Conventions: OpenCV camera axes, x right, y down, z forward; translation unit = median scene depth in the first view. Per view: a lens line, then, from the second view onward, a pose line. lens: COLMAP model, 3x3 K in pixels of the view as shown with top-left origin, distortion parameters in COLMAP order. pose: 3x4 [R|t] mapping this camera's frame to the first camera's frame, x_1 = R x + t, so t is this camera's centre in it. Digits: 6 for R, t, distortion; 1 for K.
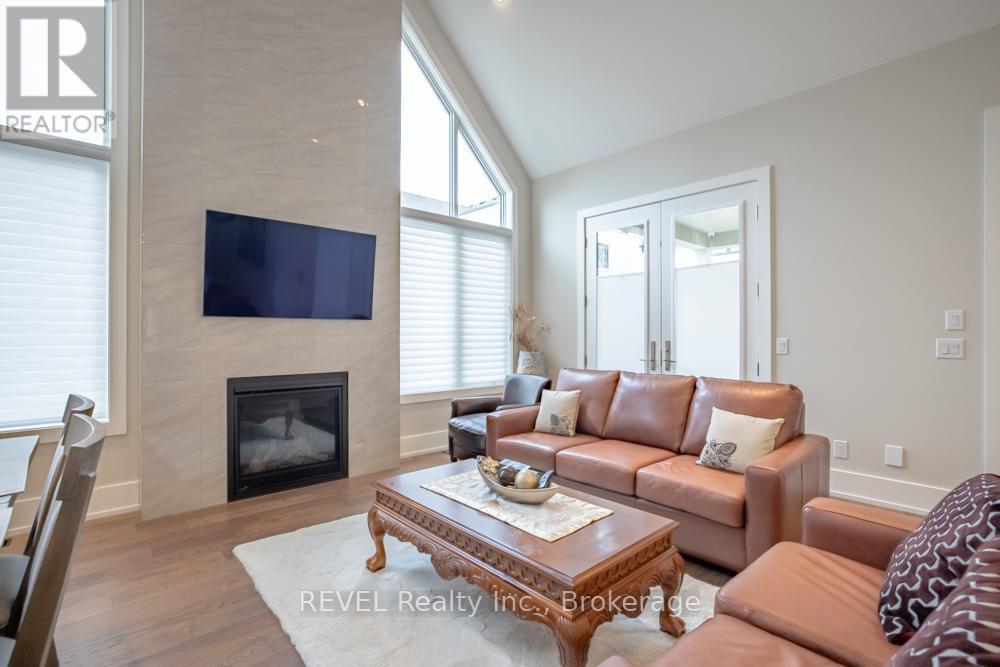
lens RADIAL K [[467.4, 0, 483.4], [0, 467.4, 336.1], [0, 0, 1]] dist [-0.029096, -0.000056]
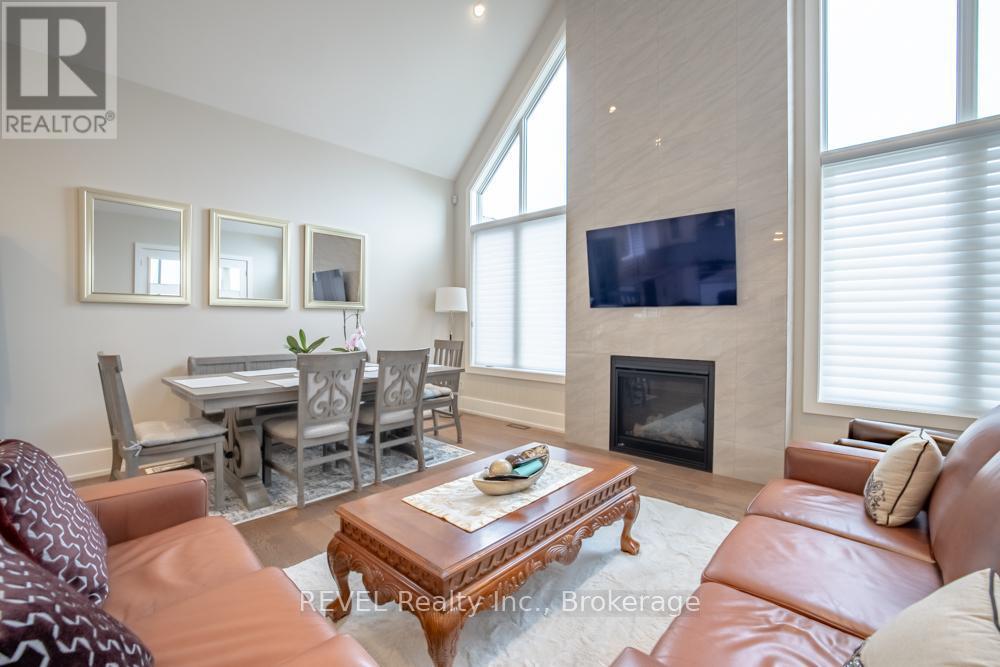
lens RADIAL K [[430.7, 0, 506.6], [0, 430.7, 326.0], [0, 0, 1]] dist [-0.011019, 0.001471]
pose [[0.123016, 0.009095, -0.992363, 0.510801], [-0.007316, 0.999939, 0.008257, 0.001433], [0.992378, 0.006245, 0.123075, 0.468393]]
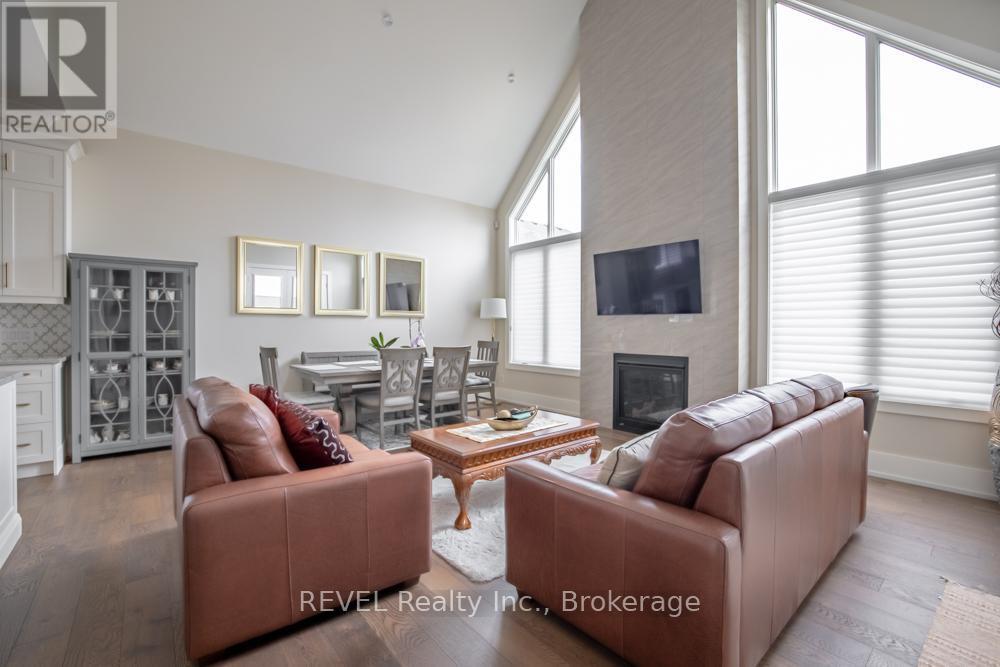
lens RADIAL K [[436.5, 0, 503.2], [0, 436.5, 331.8], [0, 0, 1]] dist [-0.020248, -0.000496]
pose [[-0.016046, 0.011293, -0.999807, 0.827395], [-0.005940, 0.999918, 0.011389, 0.001402], [0.999854, 0.006121, -0.015978, 0.530722]]
